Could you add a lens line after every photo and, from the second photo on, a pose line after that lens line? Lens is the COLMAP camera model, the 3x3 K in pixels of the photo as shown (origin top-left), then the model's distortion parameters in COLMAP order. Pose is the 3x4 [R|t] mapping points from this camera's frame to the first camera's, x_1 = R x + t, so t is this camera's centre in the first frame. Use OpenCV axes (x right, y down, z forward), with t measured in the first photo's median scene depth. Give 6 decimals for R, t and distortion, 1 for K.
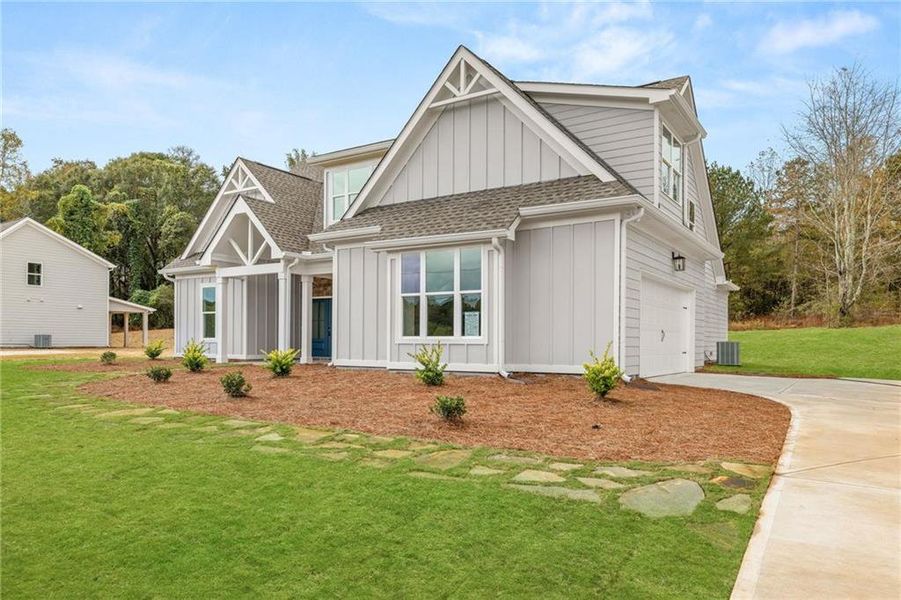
lens RADIAL K [[639.6, 0, 451.8], [0, 639.6, 344.4], [0, 0, 1]] dist [0.013605, 0.005345]
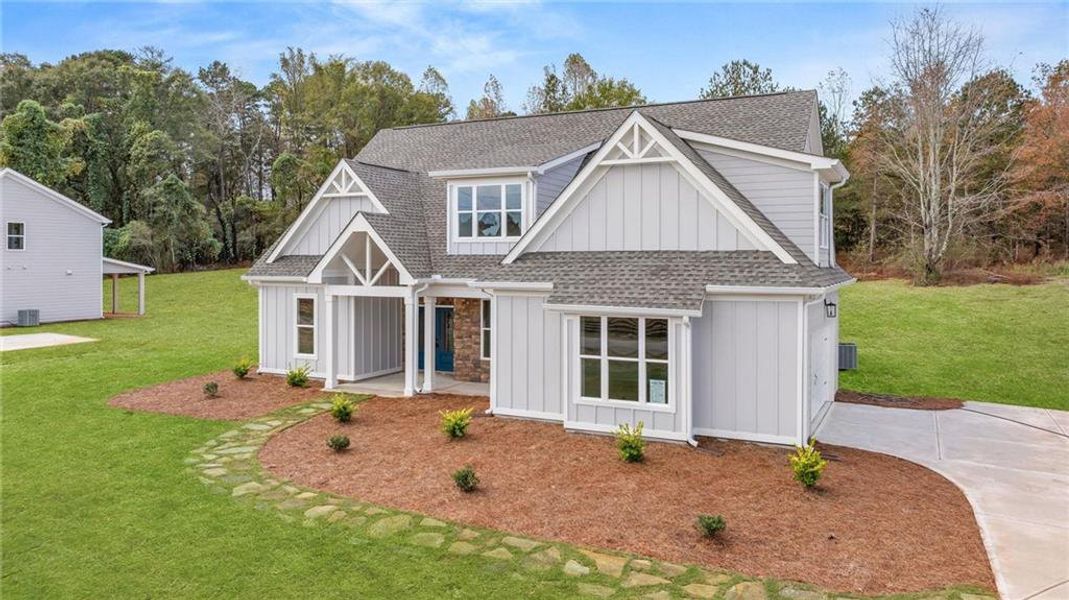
lens RADIAL K [[783.3, 0, 542.8], [0, 783.3, 264.1], [0, 0, 1]] dist [-0.007214, 0.011256]
pose [[0.993293, -0.005302, 0.115503, -0.196497], [0.004581, 0.999968, 0.006506, -0.162572], [-0.115534, -0.005933, 0.993286, -0.158052]]
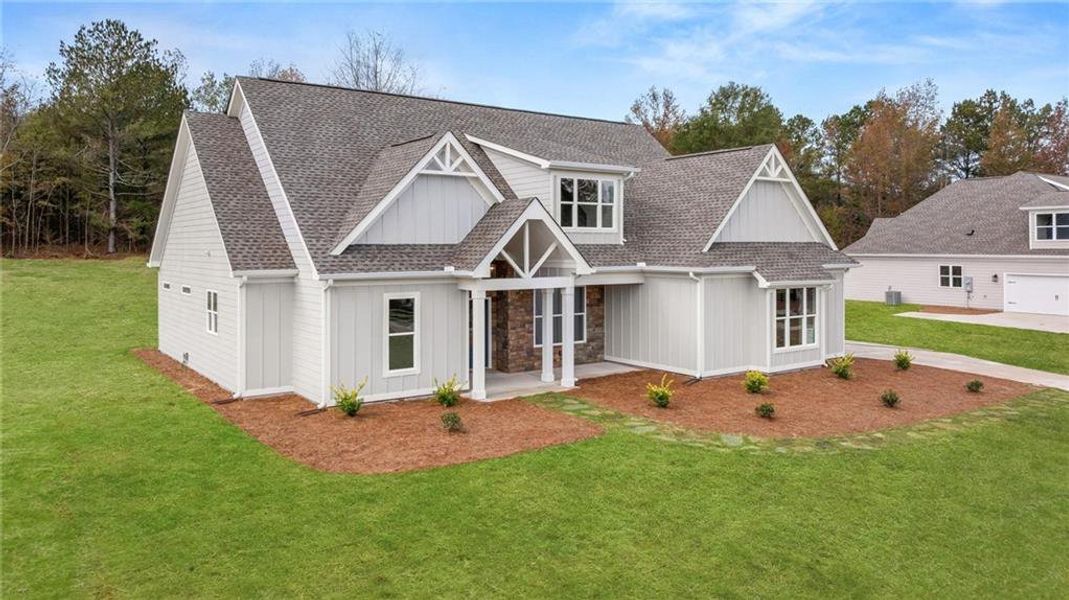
lens RADIAL K [[783.3, 0, 531.9], [0, 783.3, 253.4], [0, 0, 1]] dist [-0.007214, 0.011256]
pose [[0.346645, -0.013524, 0.937899, -1.312559], [0.004706, 0.999909, 0.012678, -0.170832], [-0.937985, 0.000019, 0.346677, 0.637613]]
